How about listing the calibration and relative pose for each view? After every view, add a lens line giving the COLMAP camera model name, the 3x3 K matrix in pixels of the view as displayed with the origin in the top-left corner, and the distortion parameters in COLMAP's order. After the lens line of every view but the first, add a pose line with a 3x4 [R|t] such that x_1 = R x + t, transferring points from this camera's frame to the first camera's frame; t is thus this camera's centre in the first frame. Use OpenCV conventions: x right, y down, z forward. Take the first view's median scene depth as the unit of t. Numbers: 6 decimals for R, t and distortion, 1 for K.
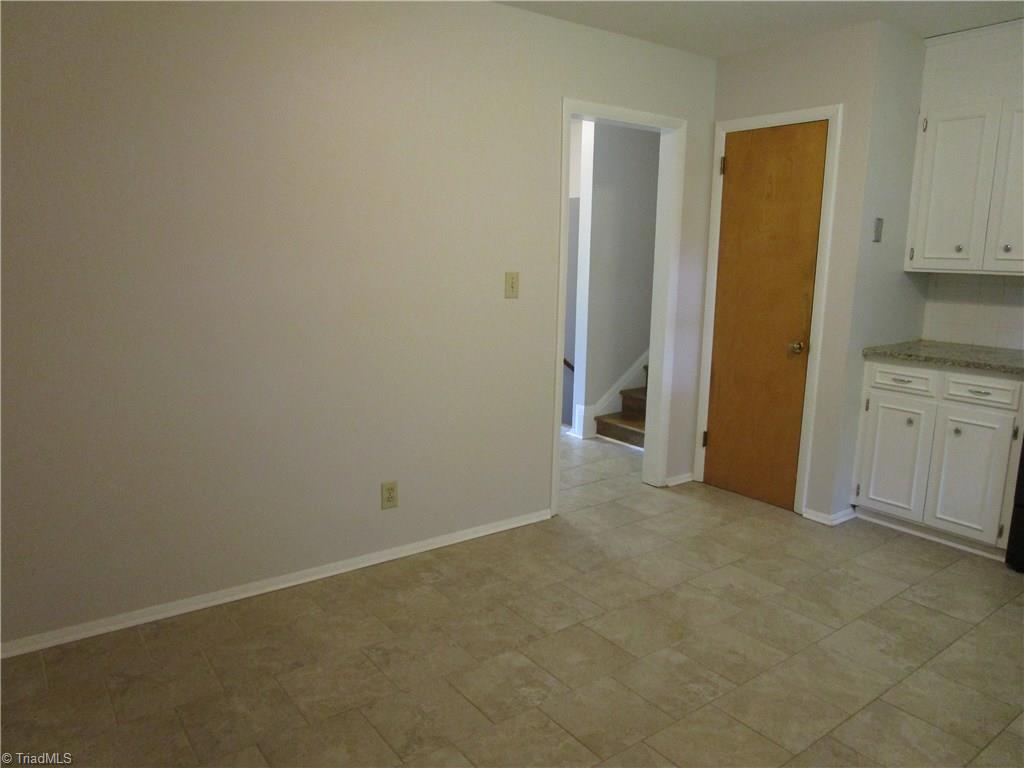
lens RADIAL K [[727.2, 0, 490.5], [0, 727.2, 384.6], [0, 0, 1]] dist [-0.034686, 0.011732]
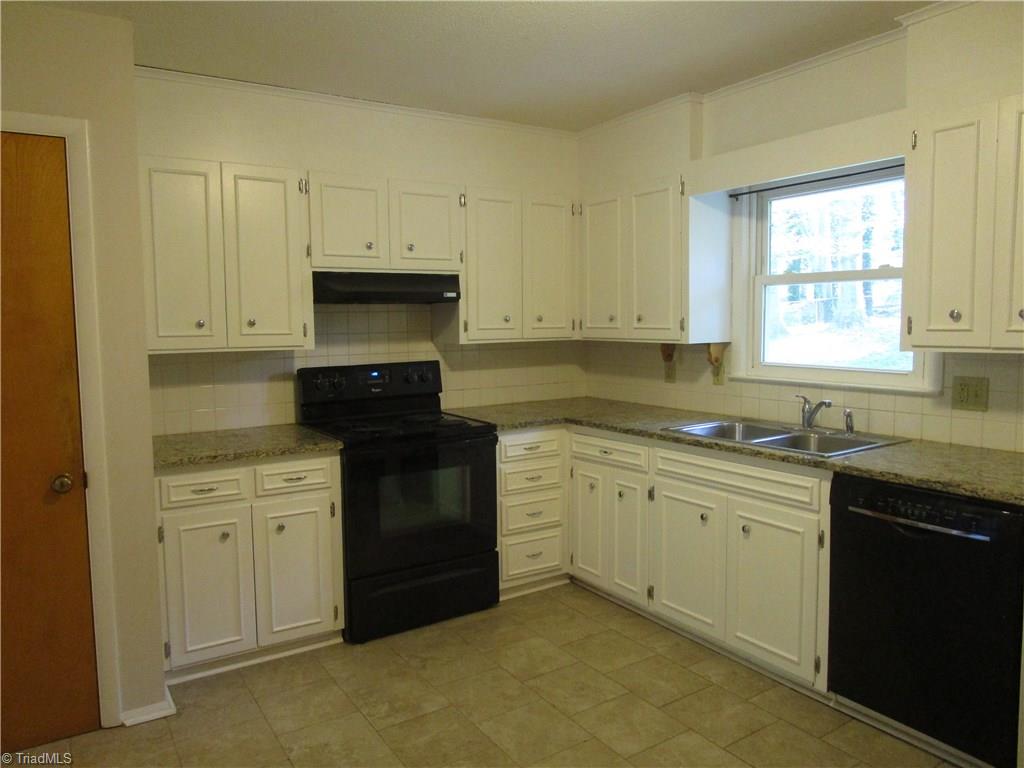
lens RADIAL K [[727.2, 0, 508.5], [0, 727.2, 387.8], [0, 0, 1]] dist [-0.034686, 0.011732]
pose [[0.054603, -0.101995, 0.993285, -0.196490], [0.203340, 0.975060, 0.088945, -0.123305], [-0.977584, 0.197118, 0.073981, 0.618545]]
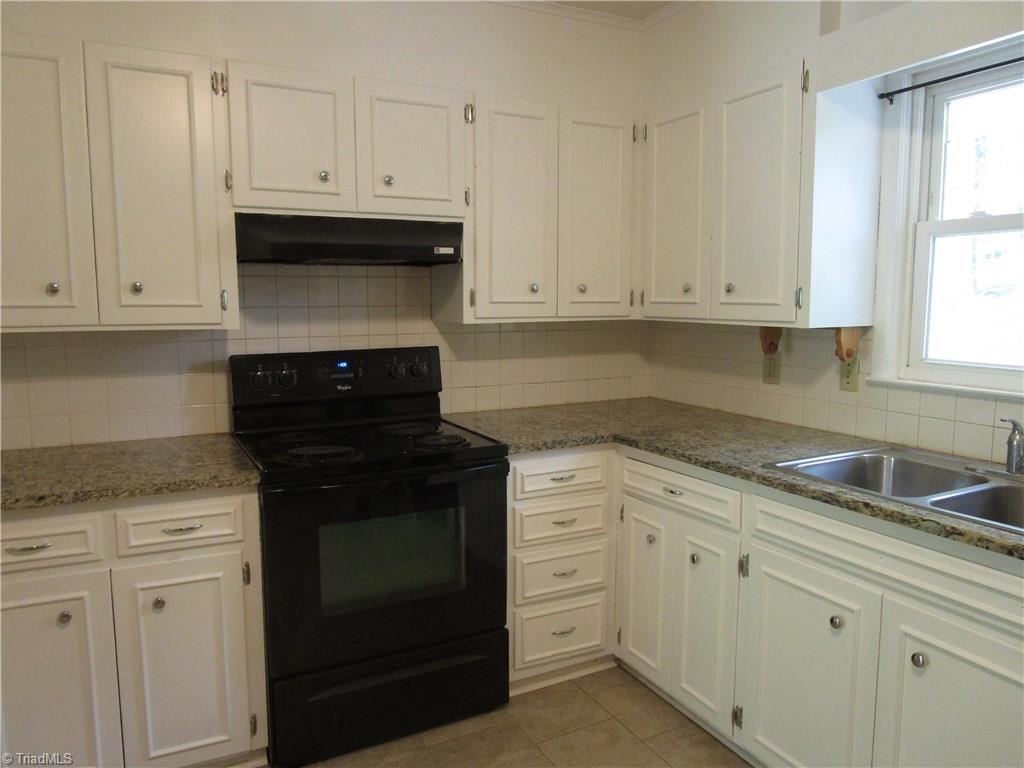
lens RADIAL K [[727.2, 0, 508.9], [0, 727.2, 386.3], [0, 0, 1]] dist [-0.034686, 0.011732]
pose [[0.152471, -0.125536, 0.980303, 0.150322], [0.193065, 0.976573, 0.095030, -0.103805], [-0.969267, 0.174772, 0.173136, 0.591754]]
